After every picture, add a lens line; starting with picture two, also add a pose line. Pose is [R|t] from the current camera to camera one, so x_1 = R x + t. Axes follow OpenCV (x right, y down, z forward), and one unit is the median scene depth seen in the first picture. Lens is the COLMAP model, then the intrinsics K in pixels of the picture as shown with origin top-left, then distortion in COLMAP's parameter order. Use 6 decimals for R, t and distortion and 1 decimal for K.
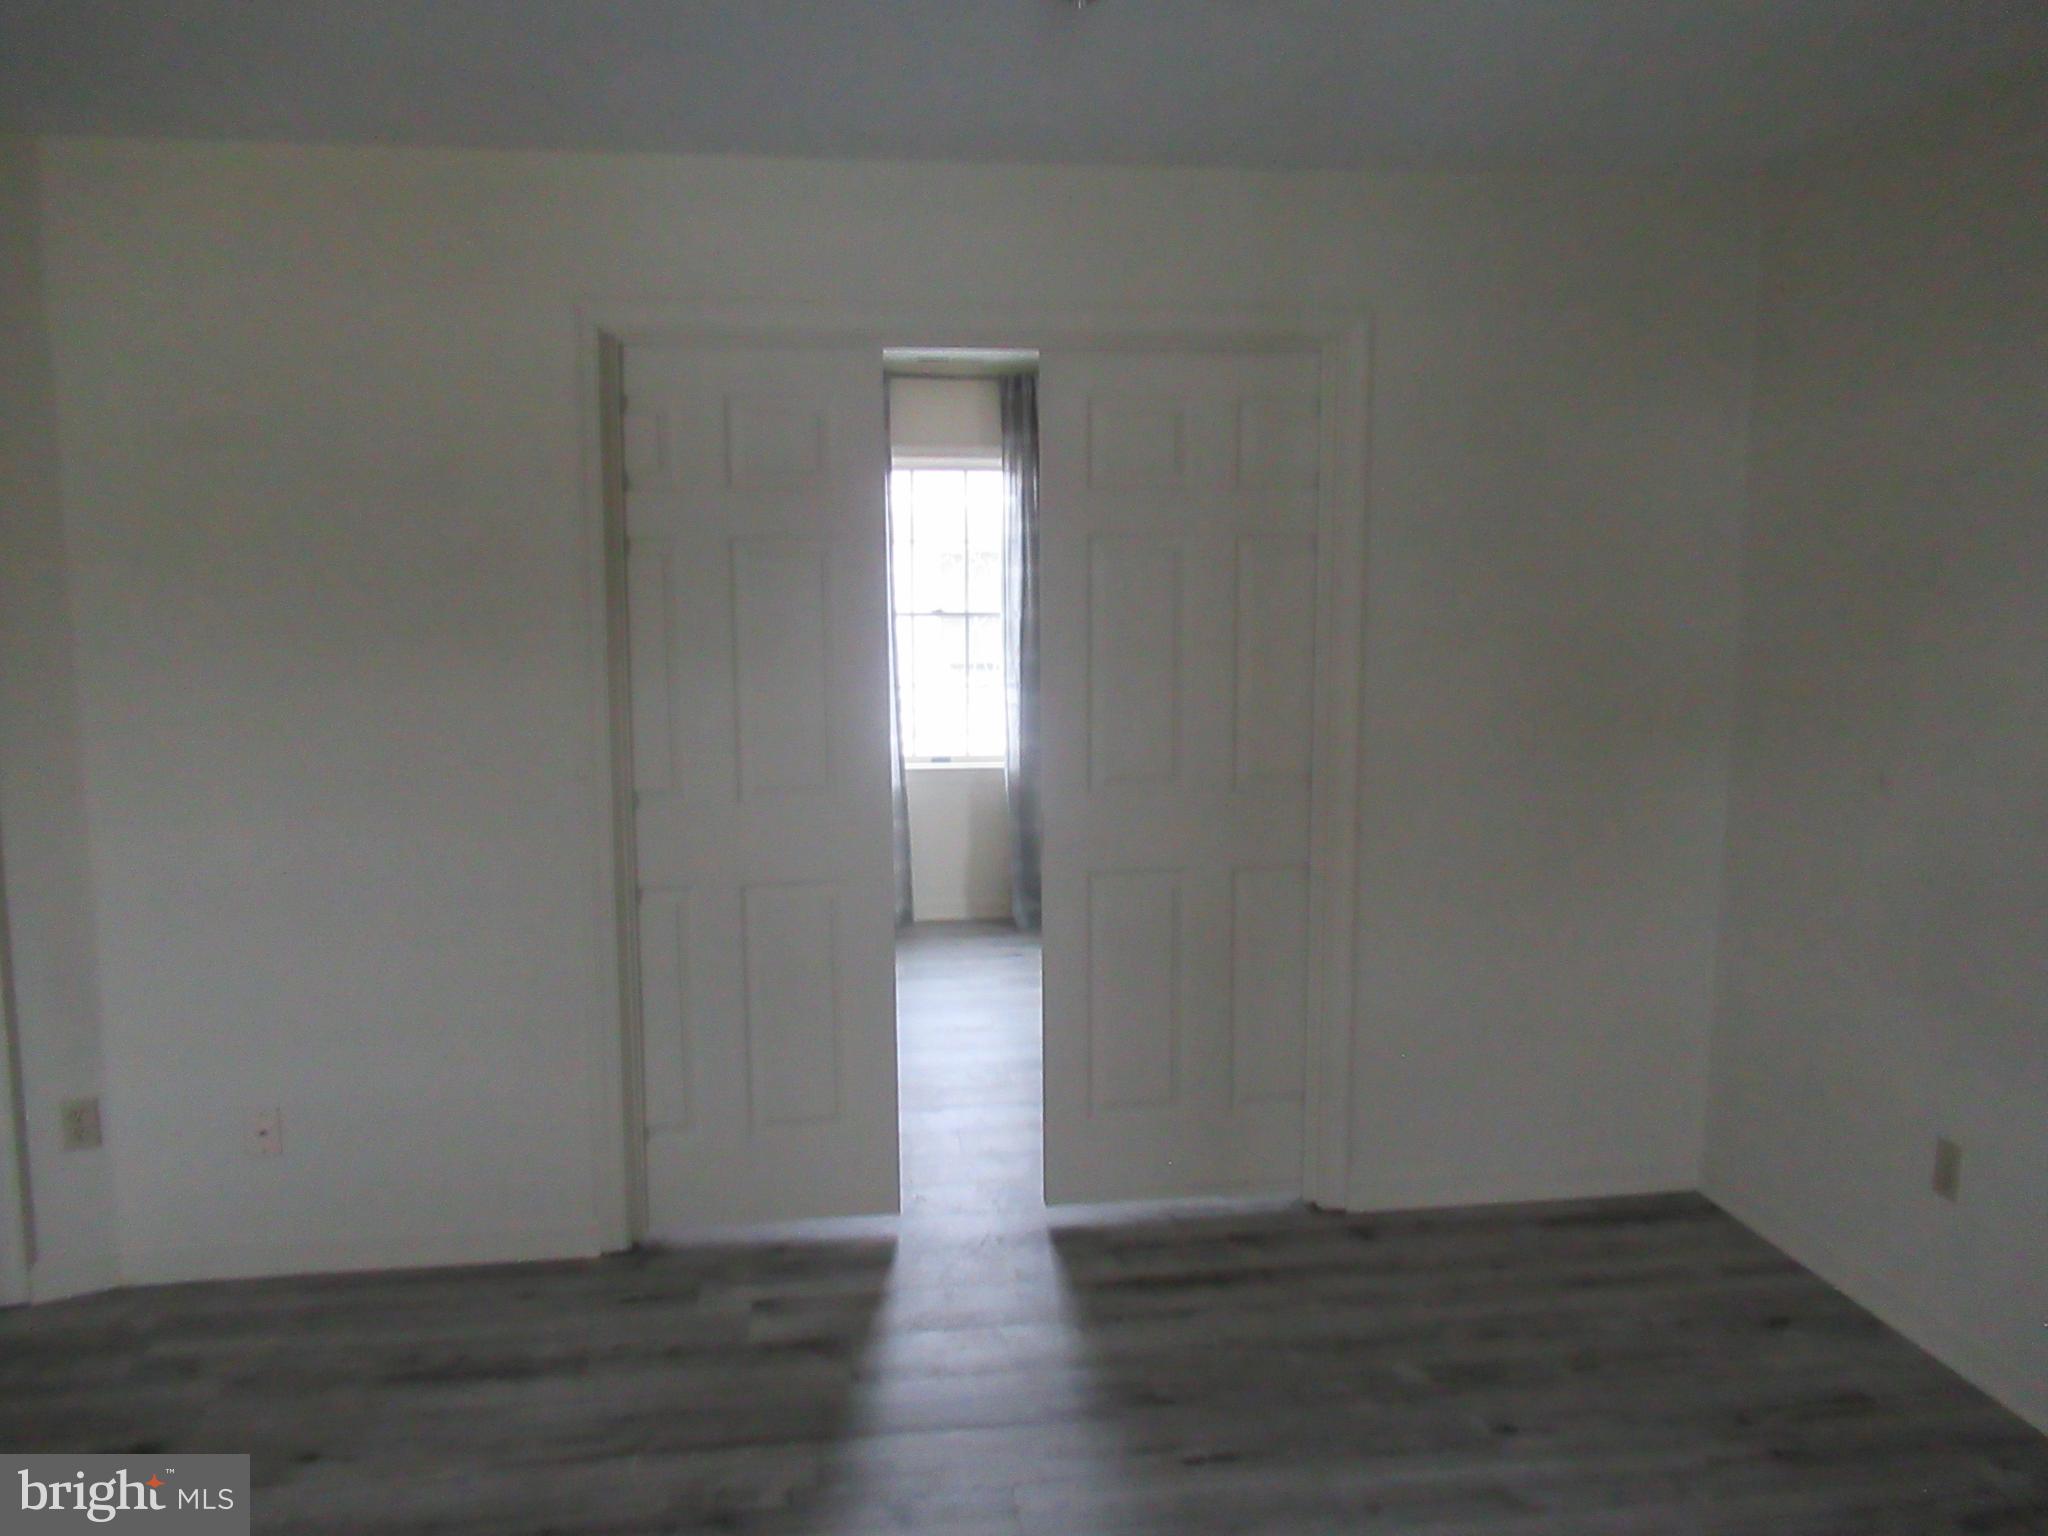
lens RADIAL K [[1521.1, 0, 1024.0], [0, 1521.1, 768.0], [0, 0, 1]] dist [-0.007651, 0.000589]
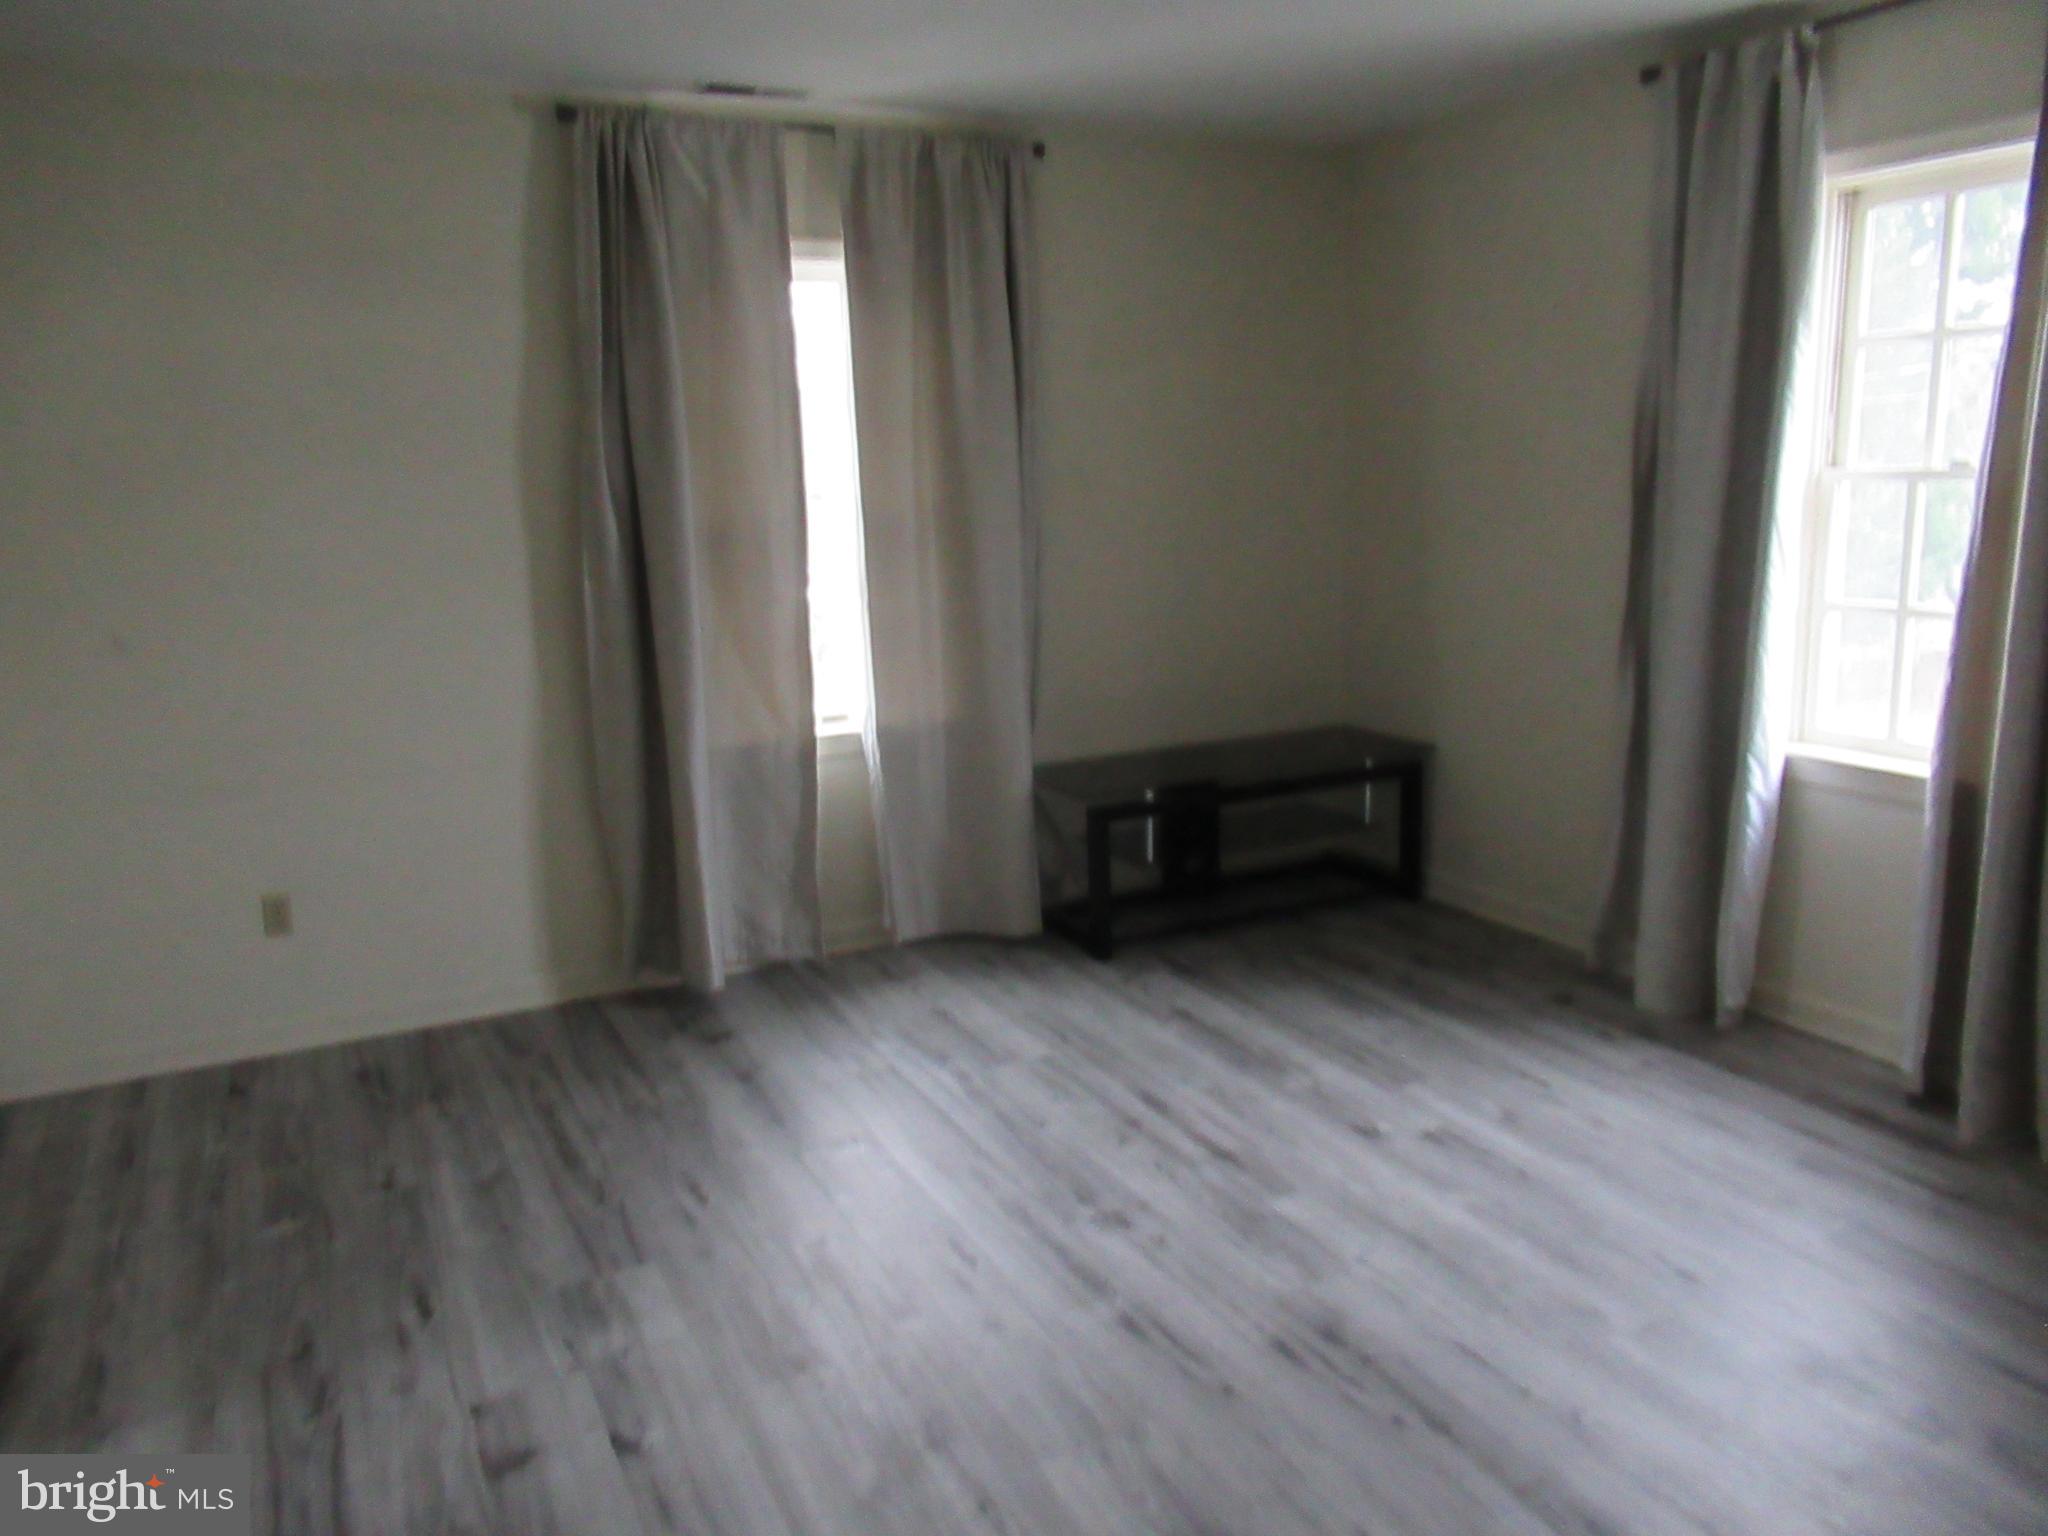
lens RADIAL K [[1521.1, 0, 1024.0], [0, 1521.1, 768.0], [0, 0, 1]] dist [-0.007651, 0.000589]
pose [[-0.300703, -0.176027, 0.937333, -0.765748], [0.180187, 0.954633, 0.237081, -0.037253], [-0.936542, 0.240186, -0.255343, 0.720151]]
